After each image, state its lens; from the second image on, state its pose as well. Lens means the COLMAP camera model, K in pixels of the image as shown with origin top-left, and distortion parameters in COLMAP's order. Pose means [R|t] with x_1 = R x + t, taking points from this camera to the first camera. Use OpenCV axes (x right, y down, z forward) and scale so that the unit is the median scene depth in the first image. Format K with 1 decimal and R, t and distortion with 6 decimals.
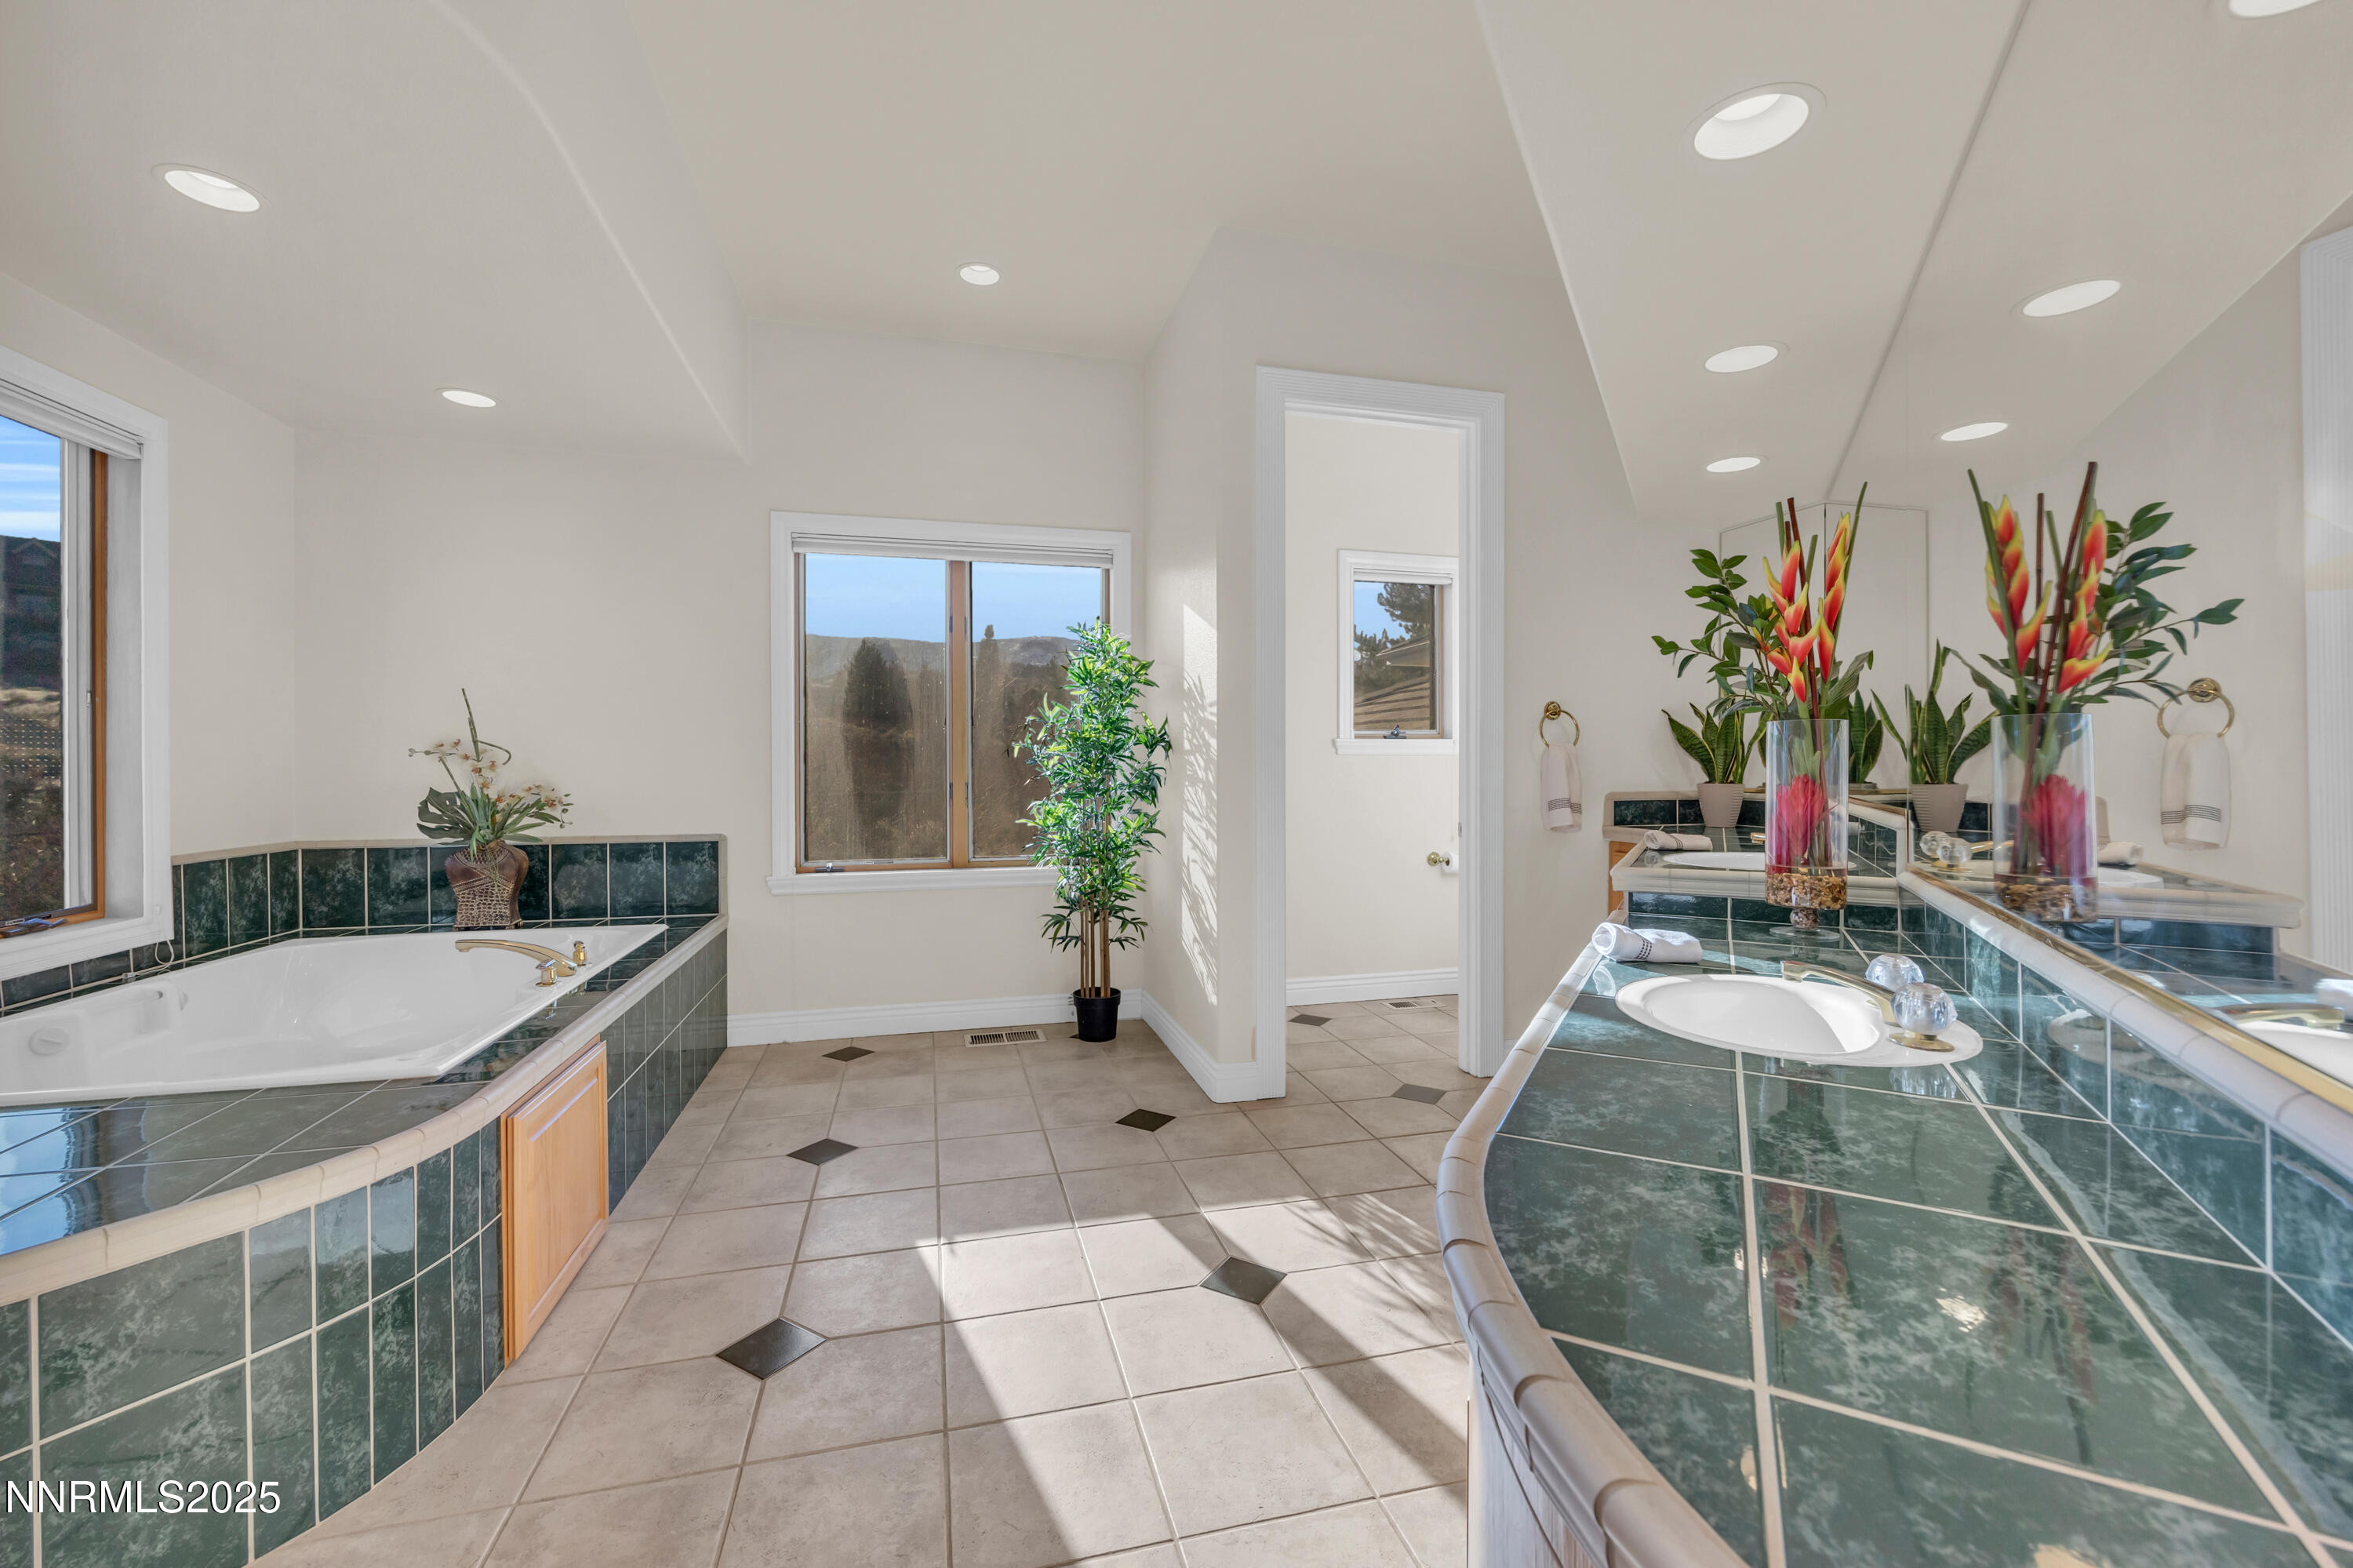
lens RADIAL K [[948.7, 0, 1177.7], [0, 948.7, 766.2], [0, 0, 1]] dist [-0.003524, -0.000382]
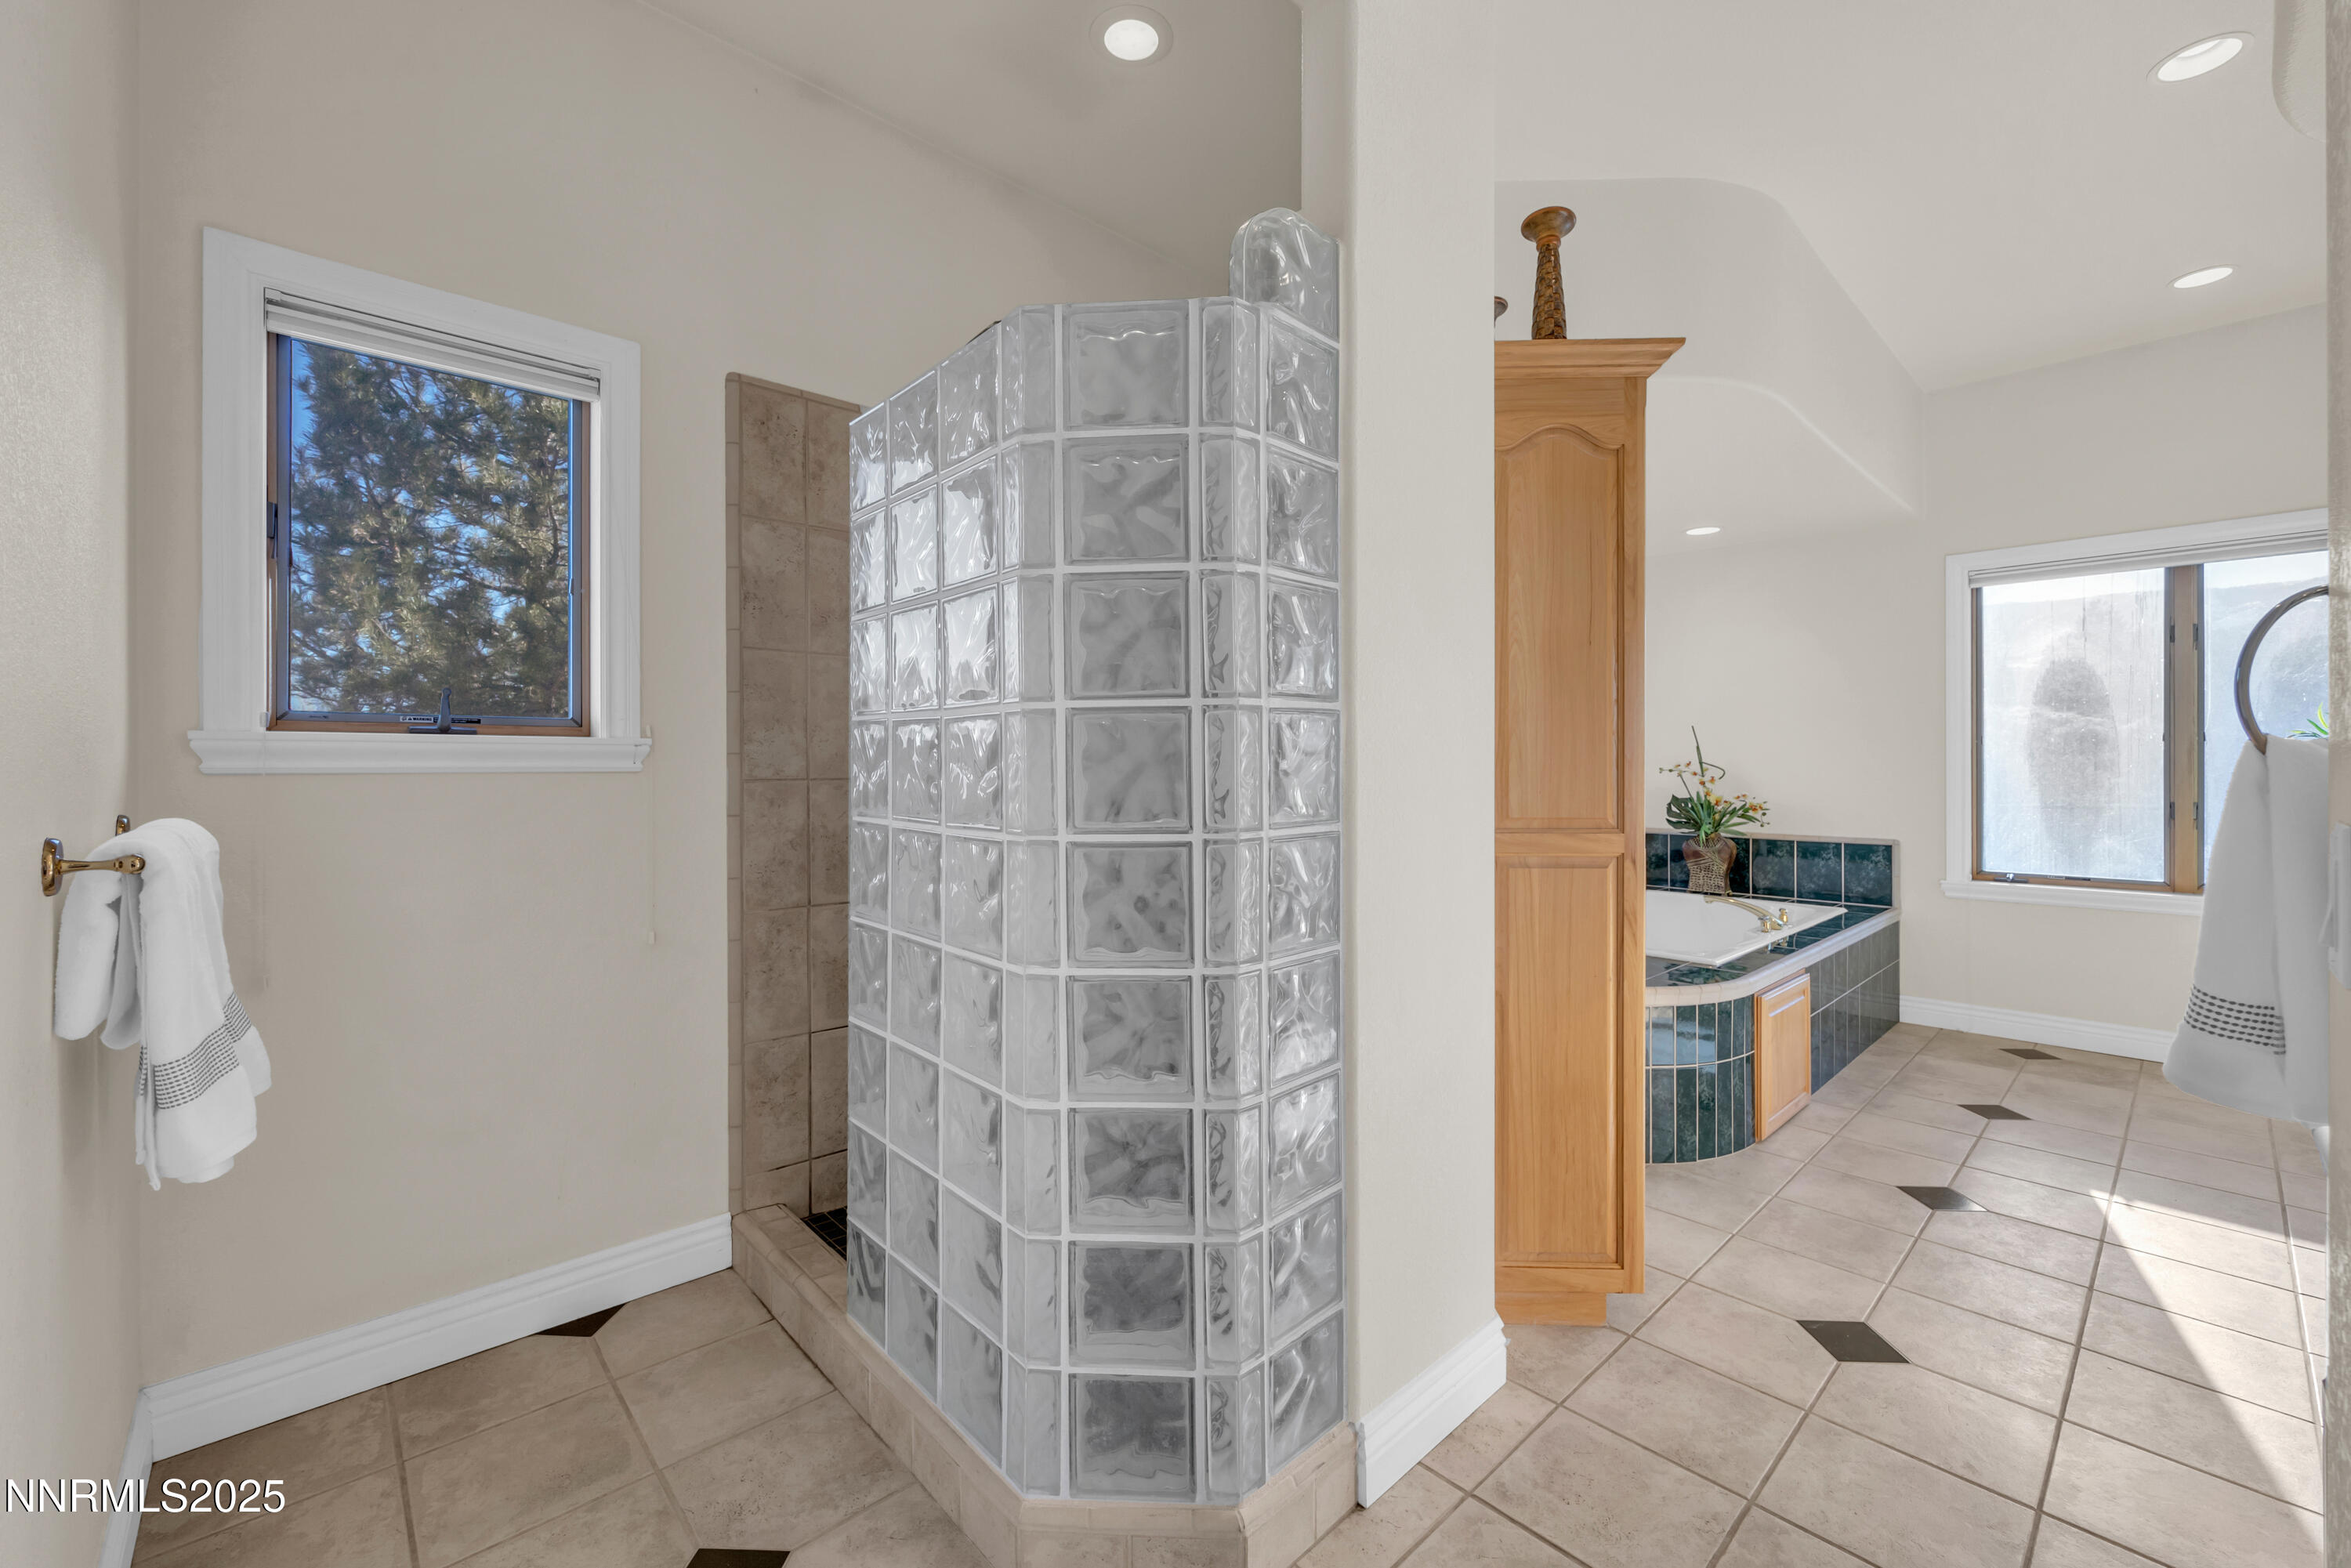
lens RADIAL K [[947.8, 0, 1174.0], [0, 947.8, 768.2], [0, 0, 1]] dist [-0.003524, -0.000382]
pose [[0.463606, 0.001331, -0.886040, 0.160356], [-0.005349, 0.999985, -0.001296, -0.012152], [0.886025, 0.005340, 0.463606, -0.376231]]
